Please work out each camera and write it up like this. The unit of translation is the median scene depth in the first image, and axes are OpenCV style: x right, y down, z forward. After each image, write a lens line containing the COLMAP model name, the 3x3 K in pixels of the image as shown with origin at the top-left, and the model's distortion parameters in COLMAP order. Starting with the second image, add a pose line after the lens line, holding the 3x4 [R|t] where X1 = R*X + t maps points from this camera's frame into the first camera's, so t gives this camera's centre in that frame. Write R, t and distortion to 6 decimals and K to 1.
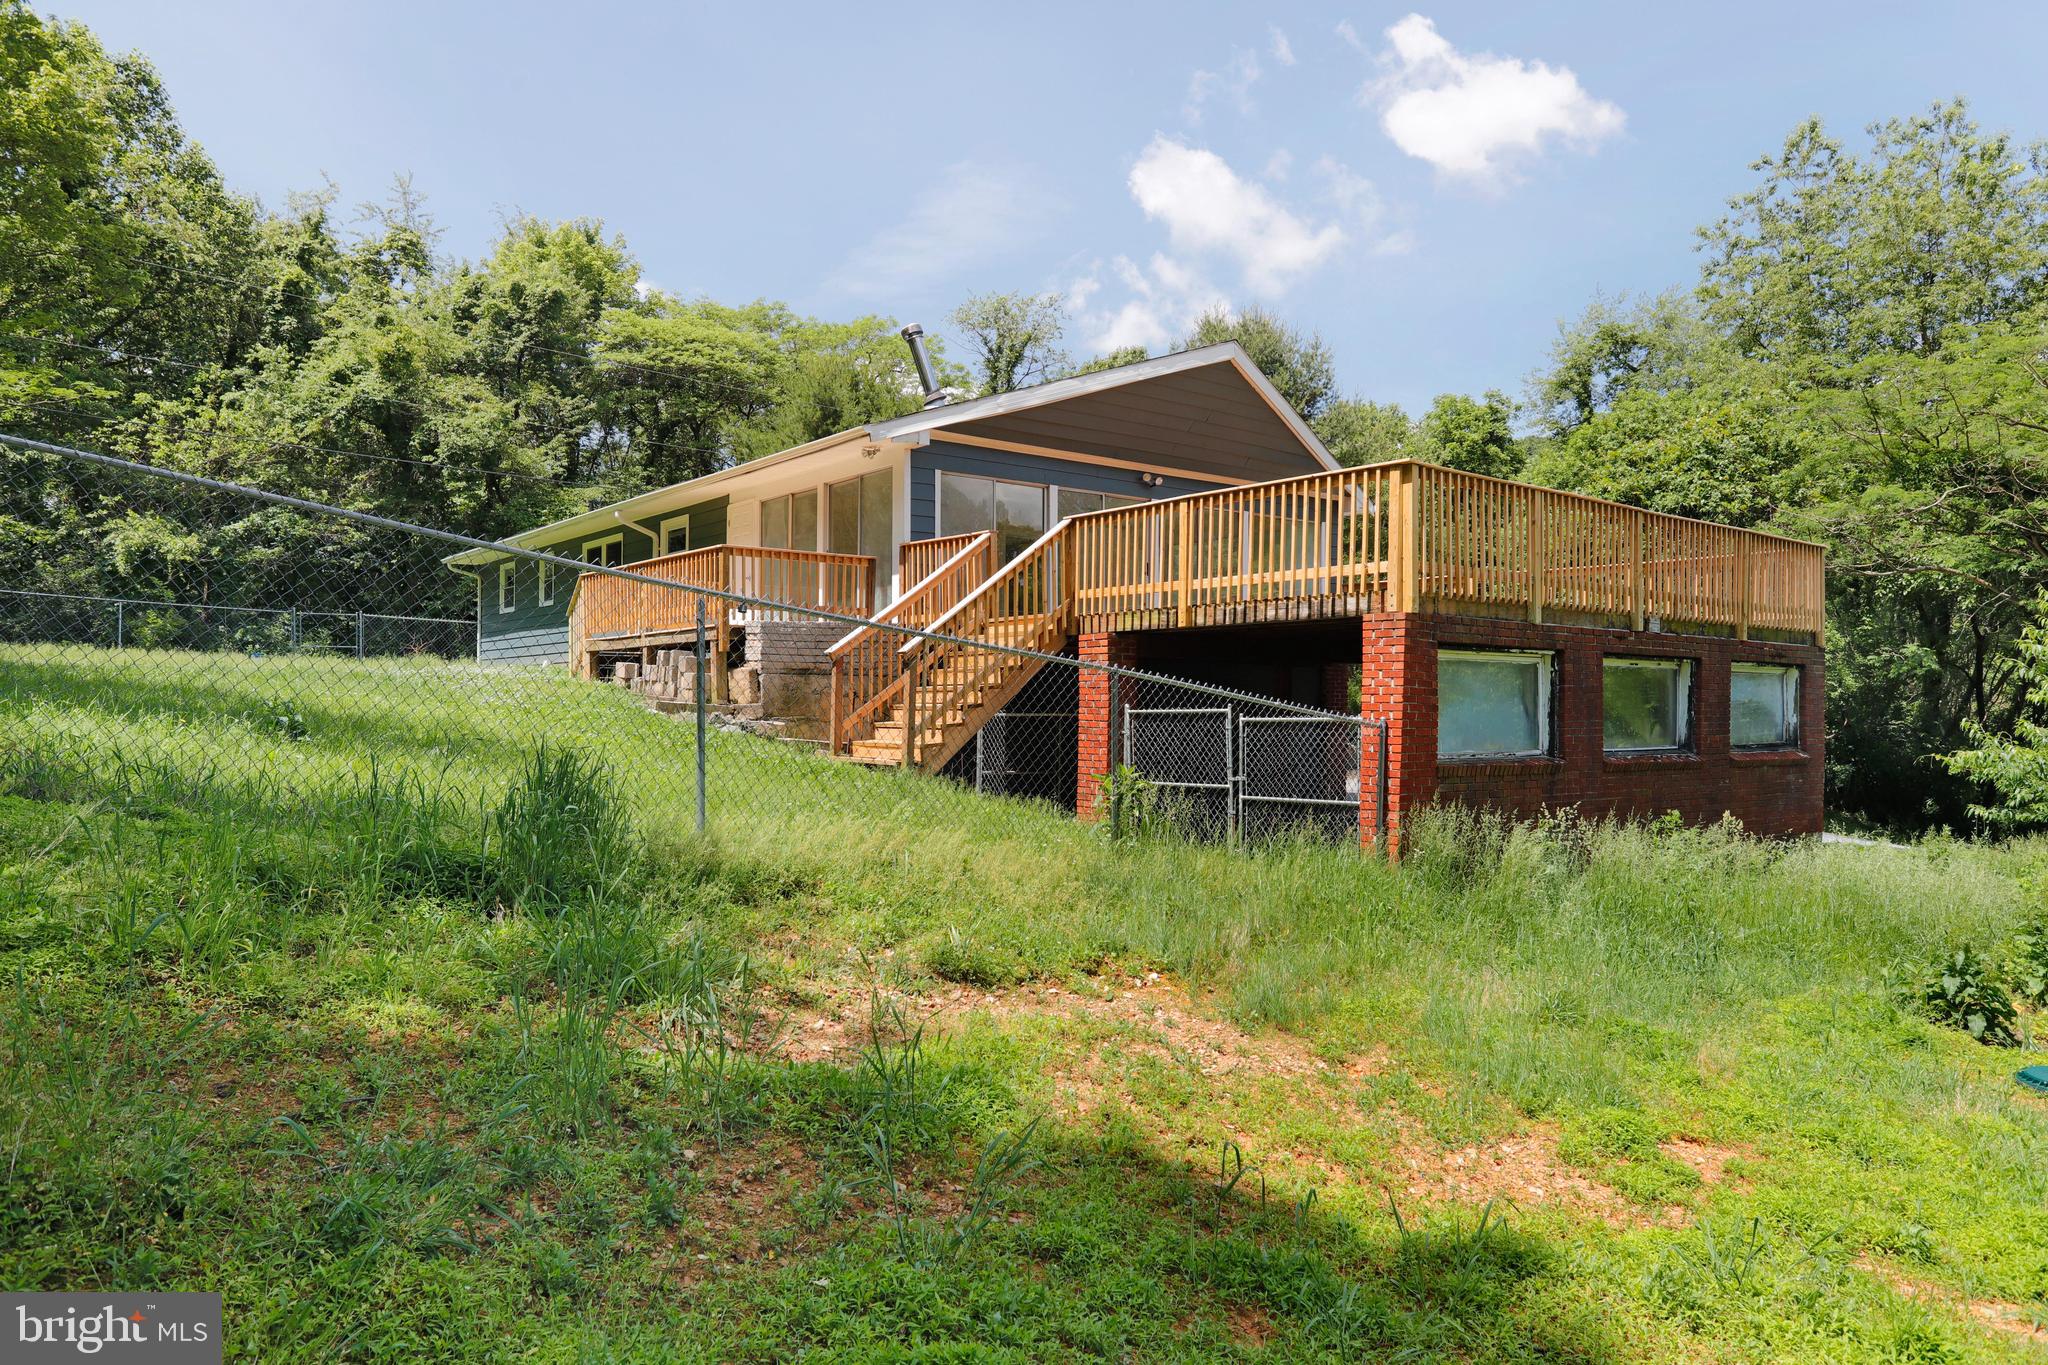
lens RADIAL K [[1387.3, 0, 1030.4], [0, 1387.3, 726.4], [0, 0, 1]] dist [-0.077753, 0.064732]
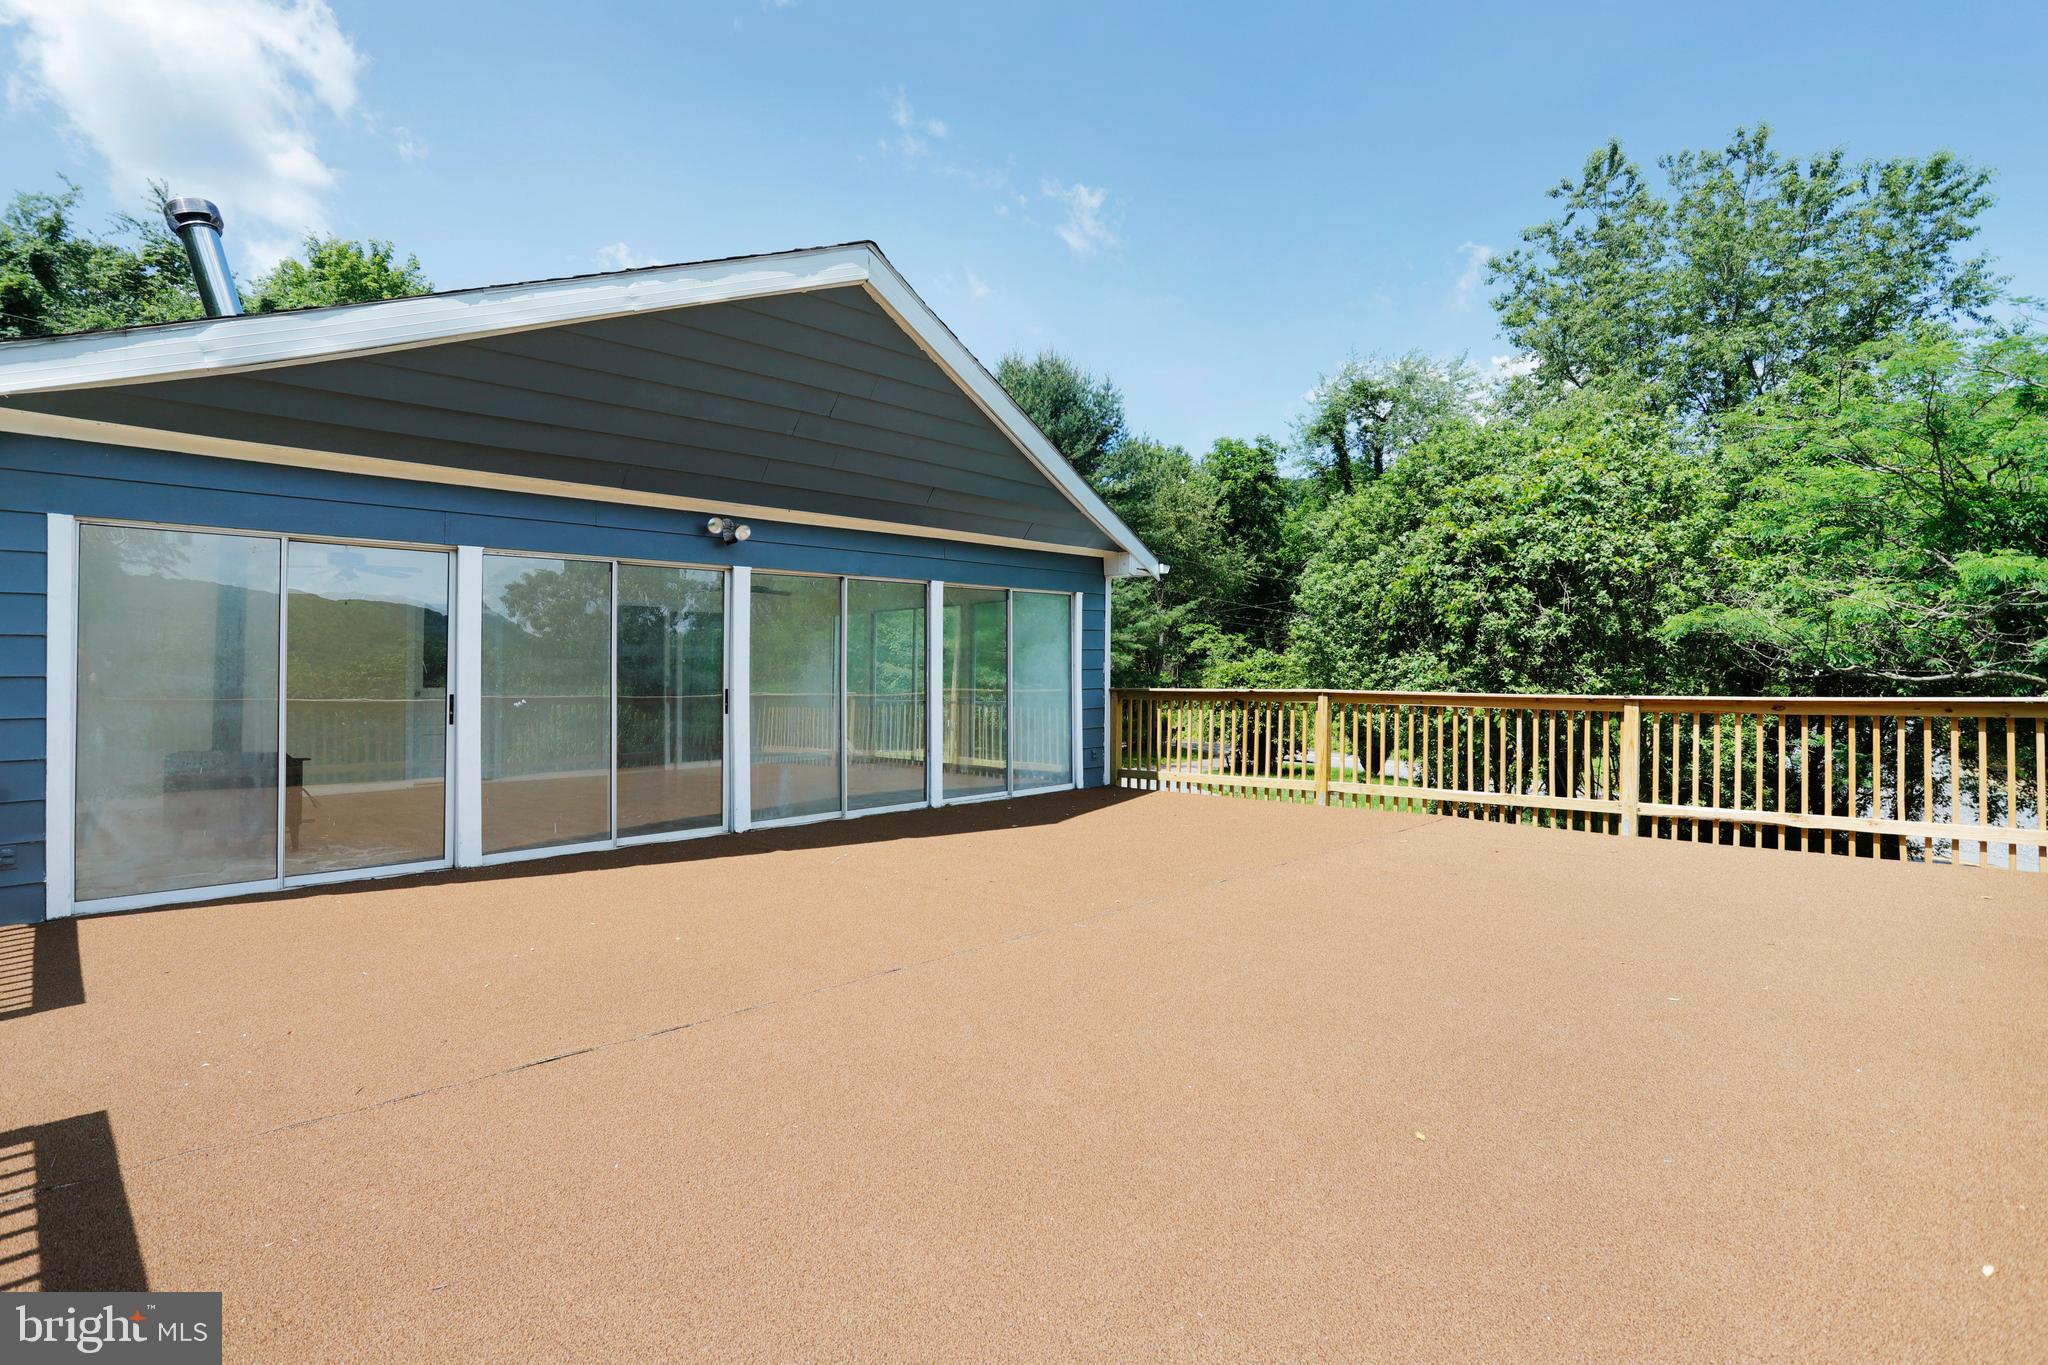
lens RADIAL K [[1007.3, 0, 1024.0], [0, 1007.3, 682.5], [0, 0, 1]] dist [-0.083371, 0.037182]
pose [[0.994325, -0.005855, 0.106228, 0.088198], [0.006123, 0.999979, -0.002195, -0.067662], [-0.106213, 0.002833, 0.994339, 0.349015]]
